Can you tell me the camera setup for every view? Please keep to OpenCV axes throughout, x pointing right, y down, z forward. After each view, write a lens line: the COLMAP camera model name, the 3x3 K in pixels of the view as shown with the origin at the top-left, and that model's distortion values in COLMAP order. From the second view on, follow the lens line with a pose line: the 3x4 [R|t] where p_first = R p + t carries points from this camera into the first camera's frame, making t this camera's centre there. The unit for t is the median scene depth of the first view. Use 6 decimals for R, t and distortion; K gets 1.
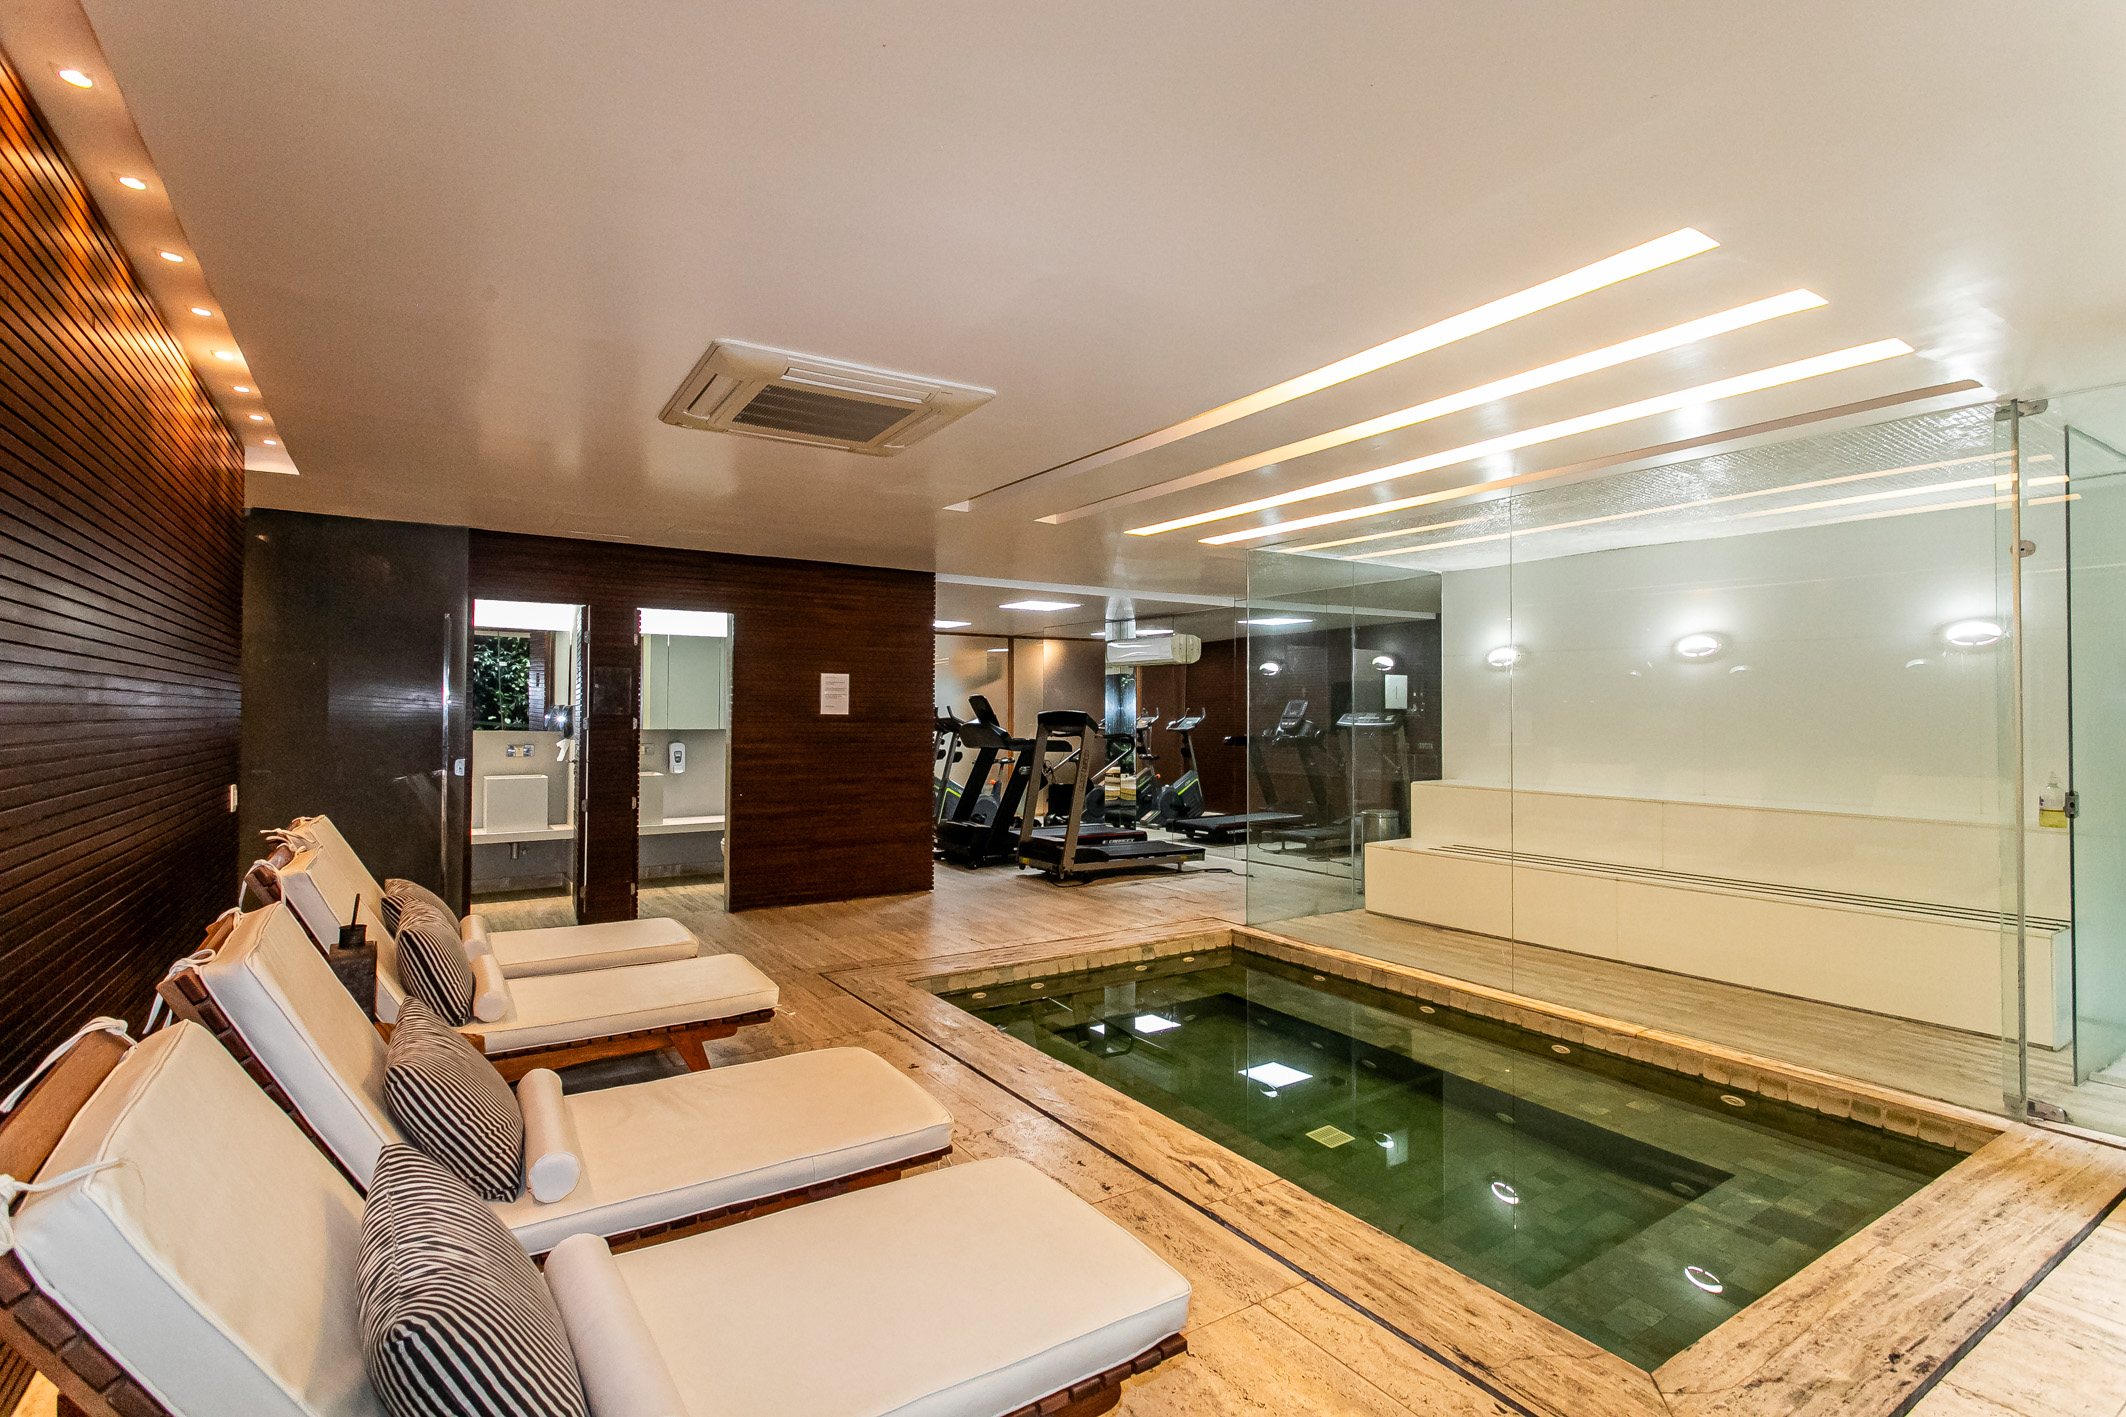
lens RADIAL K [[1006.7, 0, 1108.1], [0, 1006.7, 703.1], [0, 0, 1]] dist [-0.002373, 0.000059]
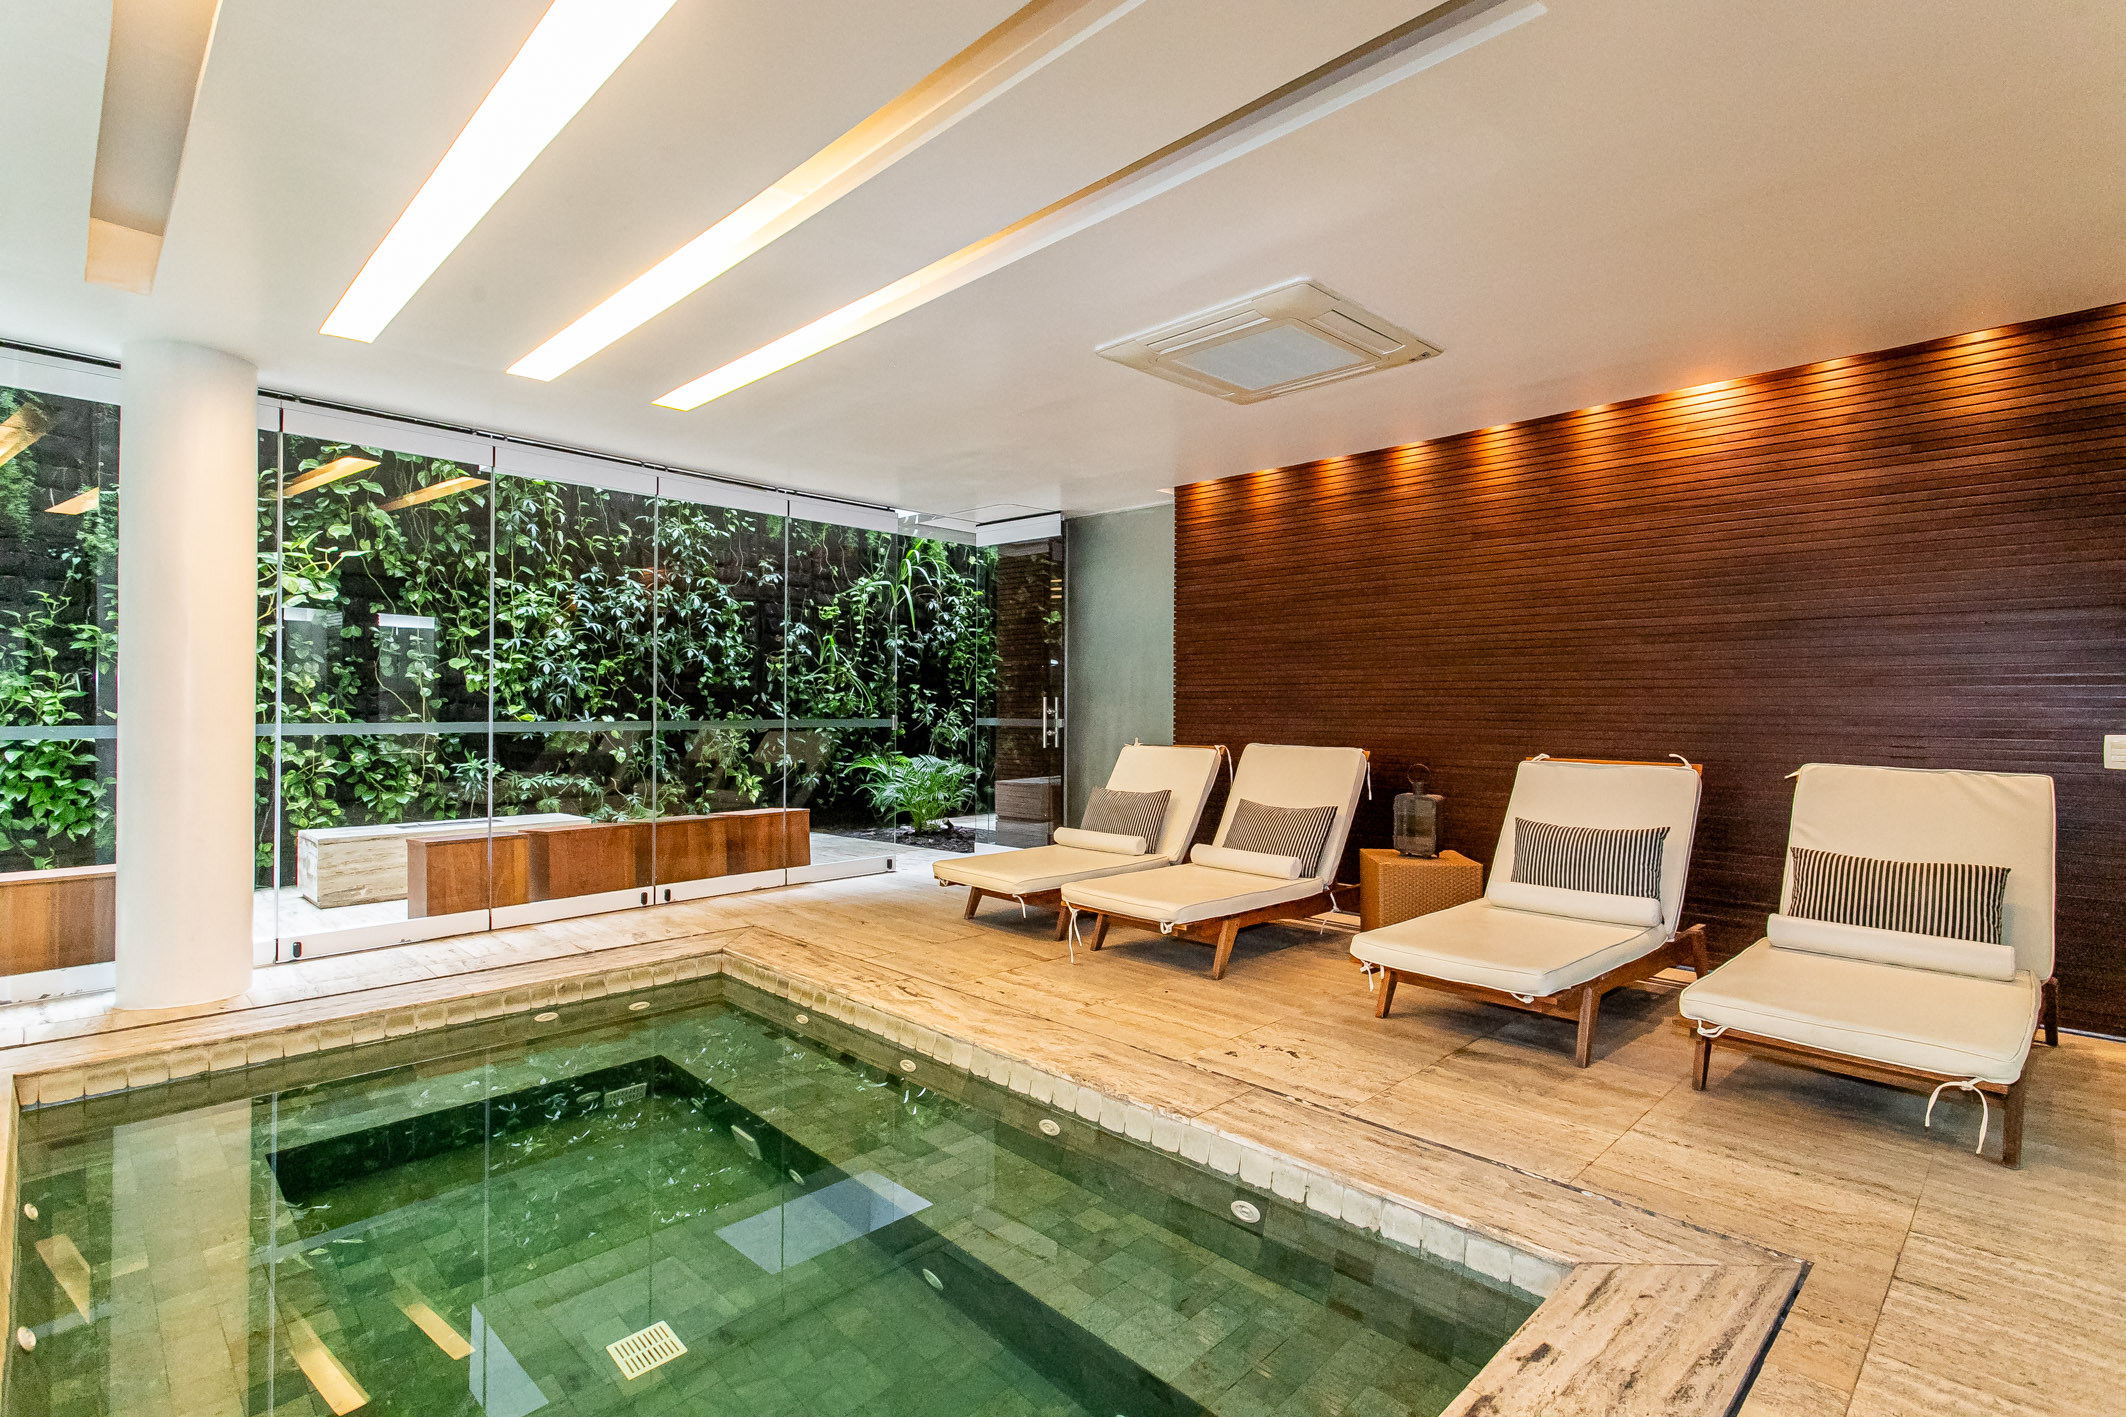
lens RADIAL K [[1006.7, 0, 1108.1], [0, 1006.7, 703.1], [0, 0, 1]] dist [-0.002373, 0.000059]
pose [[-0.980478, -0.011351, -0.196300, 0.088762], [-0.007640, 0.999778, -0.019655, 0.096954], [0.196479, -0.017771, -0.980347, 2.084367]]
